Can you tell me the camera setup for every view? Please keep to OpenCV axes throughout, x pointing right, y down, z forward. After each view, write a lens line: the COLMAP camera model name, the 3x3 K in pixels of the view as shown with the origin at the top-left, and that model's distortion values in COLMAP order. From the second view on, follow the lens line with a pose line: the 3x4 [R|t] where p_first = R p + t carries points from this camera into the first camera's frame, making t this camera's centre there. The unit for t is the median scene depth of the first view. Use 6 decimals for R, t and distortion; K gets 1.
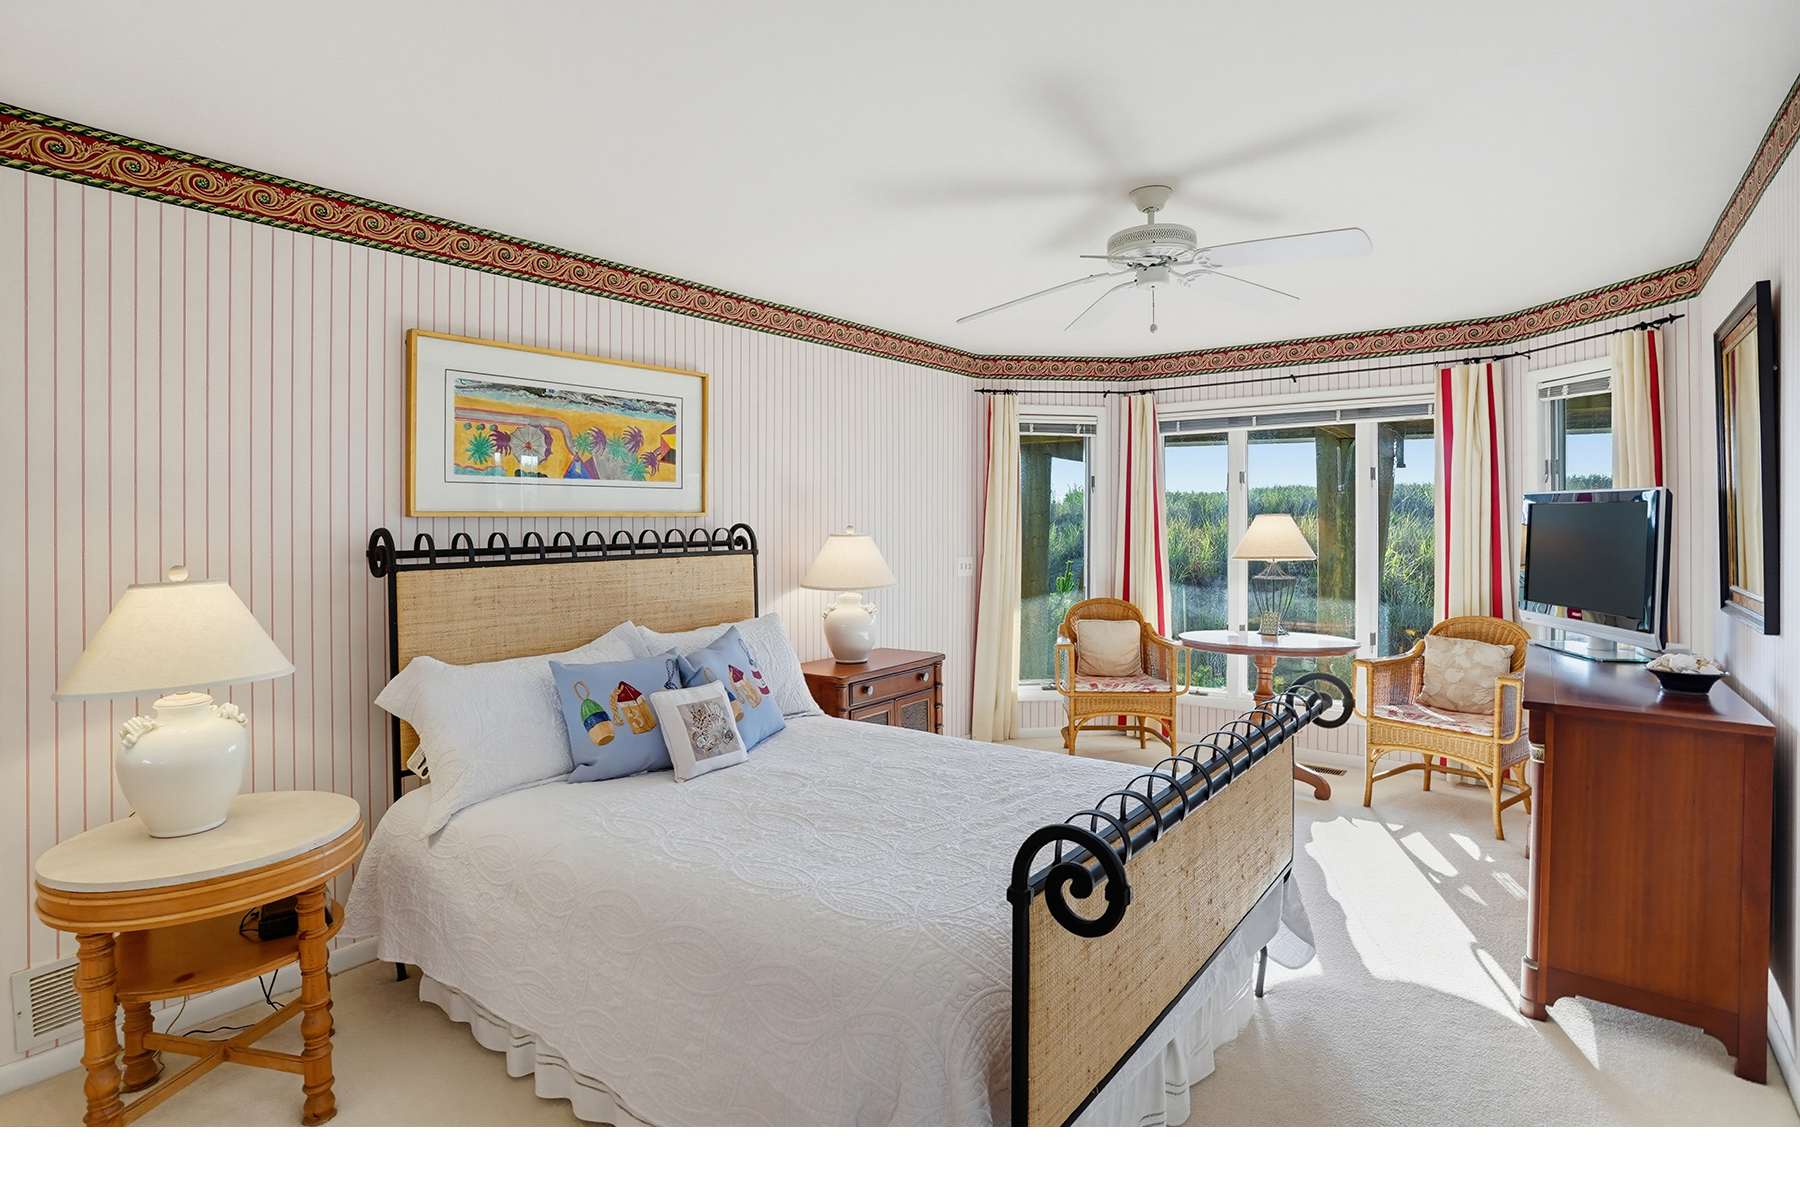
lens RADIAL K [[903.3, 0, 901.0], [0, 903.3, 521.5], [0, 0, 1]] dist [-0.090322, 0.047681]
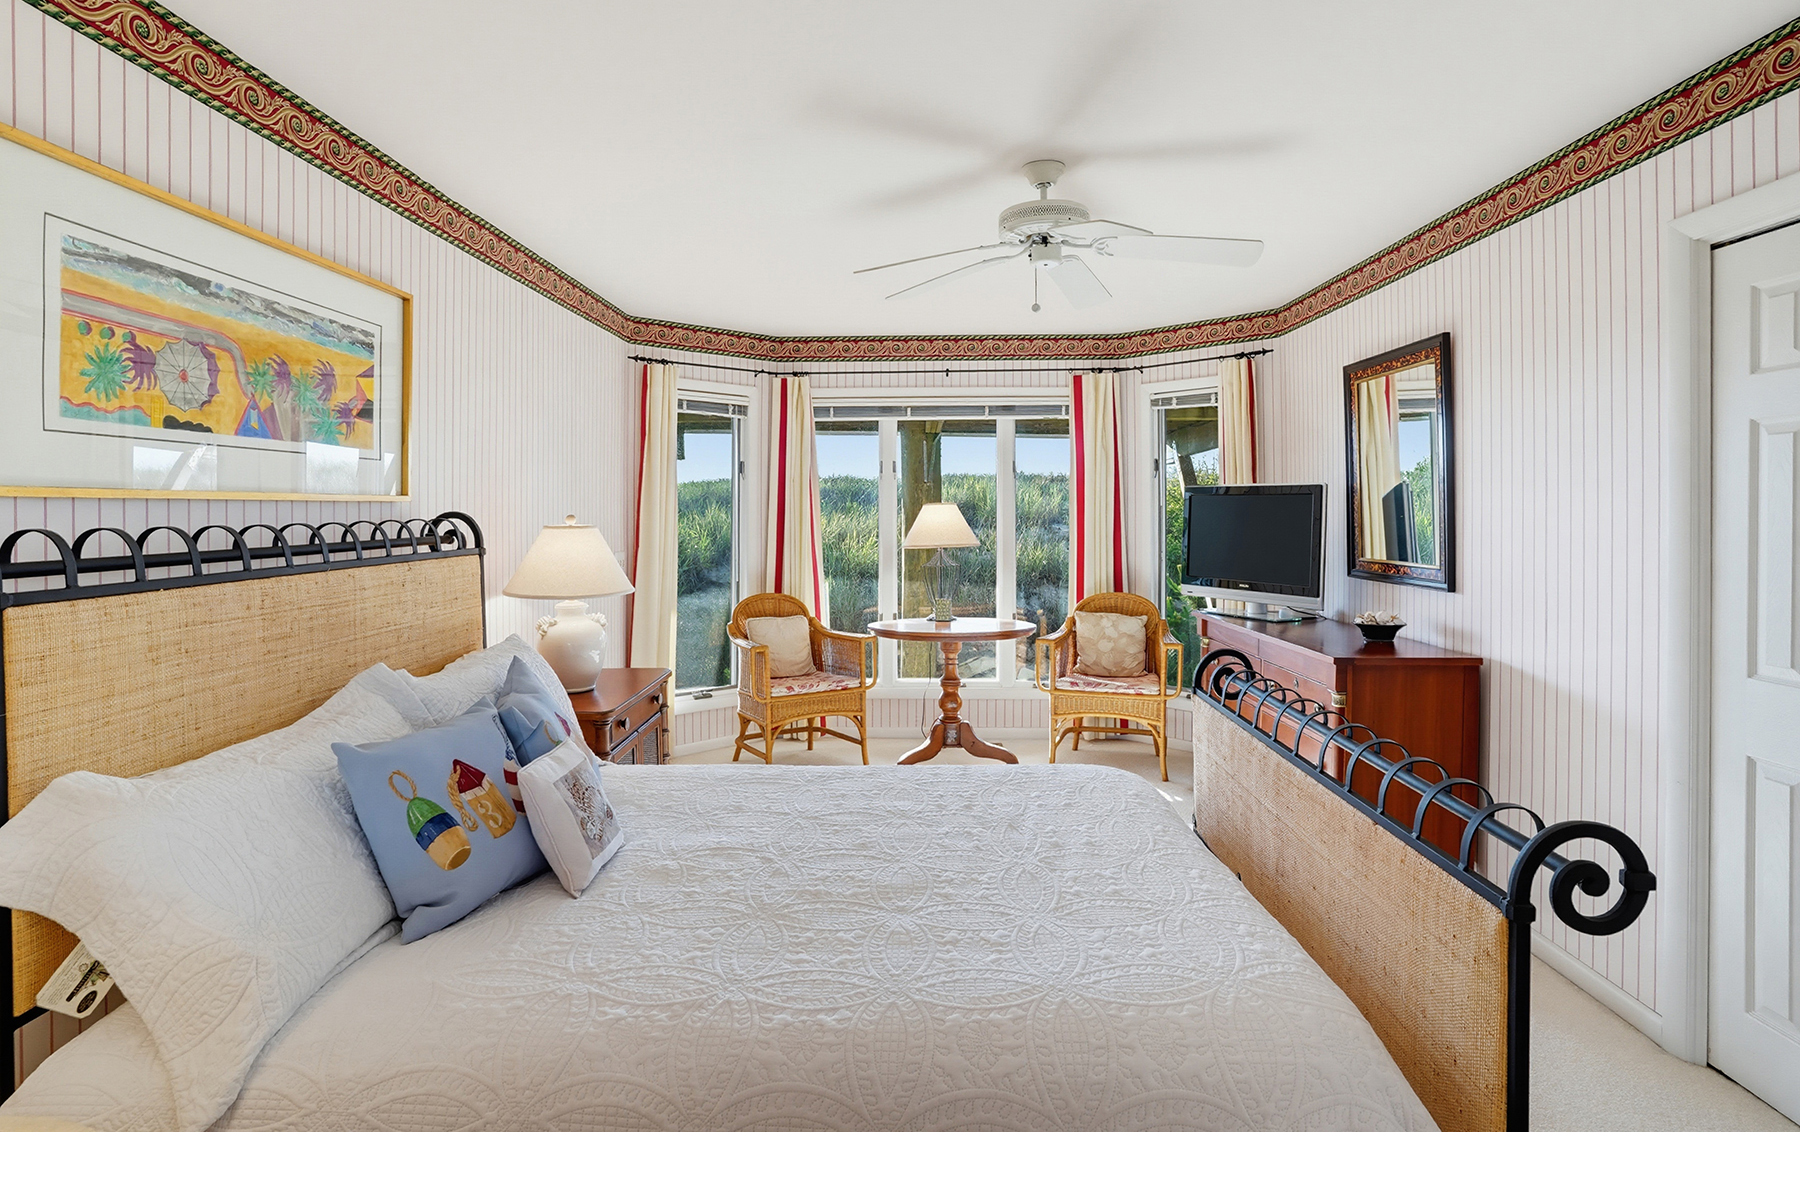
lens RADIAL K [[920.9, 0, 899.5], [0, 920.9, 513.7], [0, 0, 1]] dist [-0.080470, 0.034795]
pose [[0.807194, -0.001159, 0.590285, -0.331934], [0.000665, 0.999999, 0.001054, 0.003276], [-0.590285, -0.000459, 0.807195, 0.229319]]
